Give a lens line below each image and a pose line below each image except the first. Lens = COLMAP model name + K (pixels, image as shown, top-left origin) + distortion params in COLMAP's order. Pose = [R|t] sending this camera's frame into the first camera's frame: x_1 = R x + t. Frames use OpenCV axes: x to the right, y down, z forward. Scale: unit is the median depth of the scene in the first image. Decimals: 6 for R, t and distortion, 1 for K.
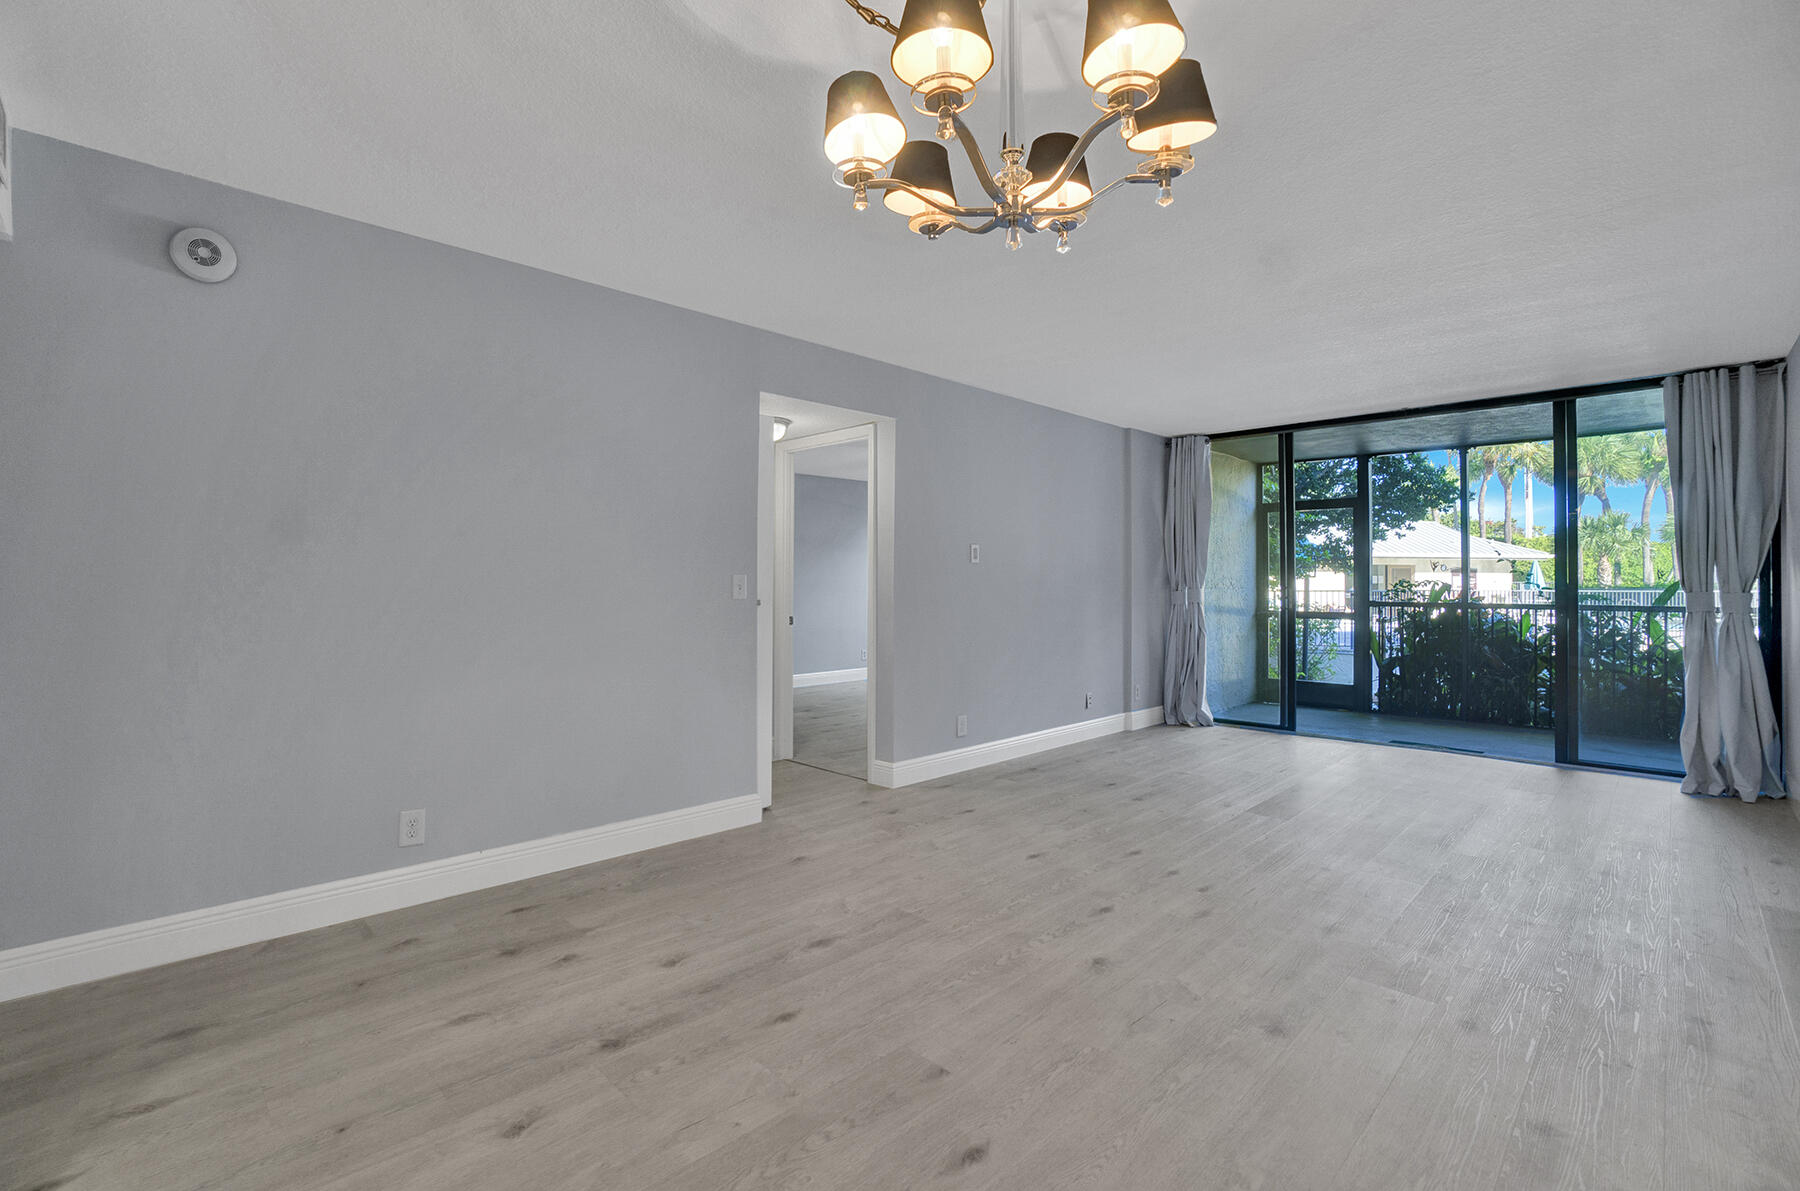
lens RADIAL K [[807.3, 0, 867.5], [0, 807.3, 592.2], [0, 0, 1]] dist [-0.066349, 0.023148]
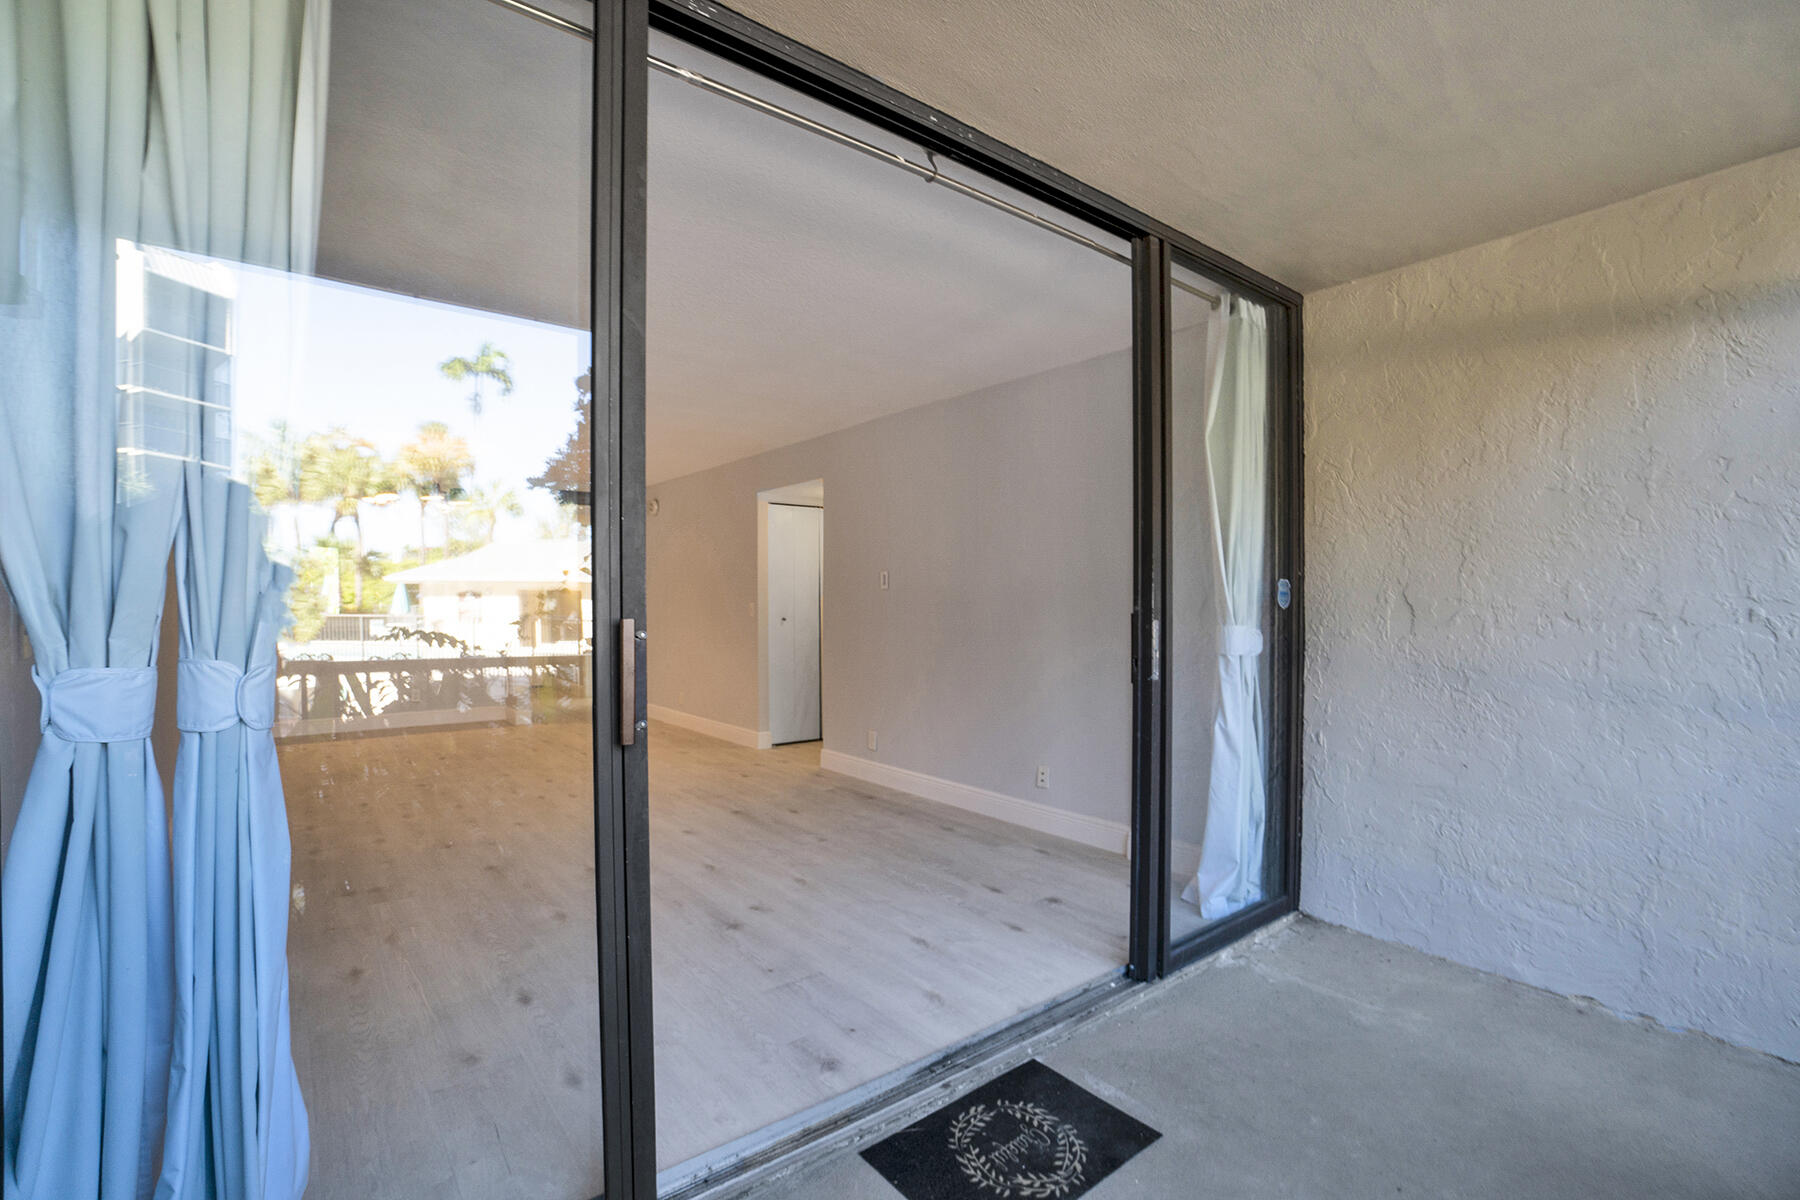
lens RADIAL K [[794.7, 0, 871.5], [0, 794.7, 600.8], [0, 0, 1]] dist [-0.061599, 0.022140]
pose [[-0.102935, -0.001379, -0.994687, 1.253422], [-0.012605, 0.999921, -0.000082, -0.021353], [0.994608, 0.012530, -0.102944, 1.178942]]
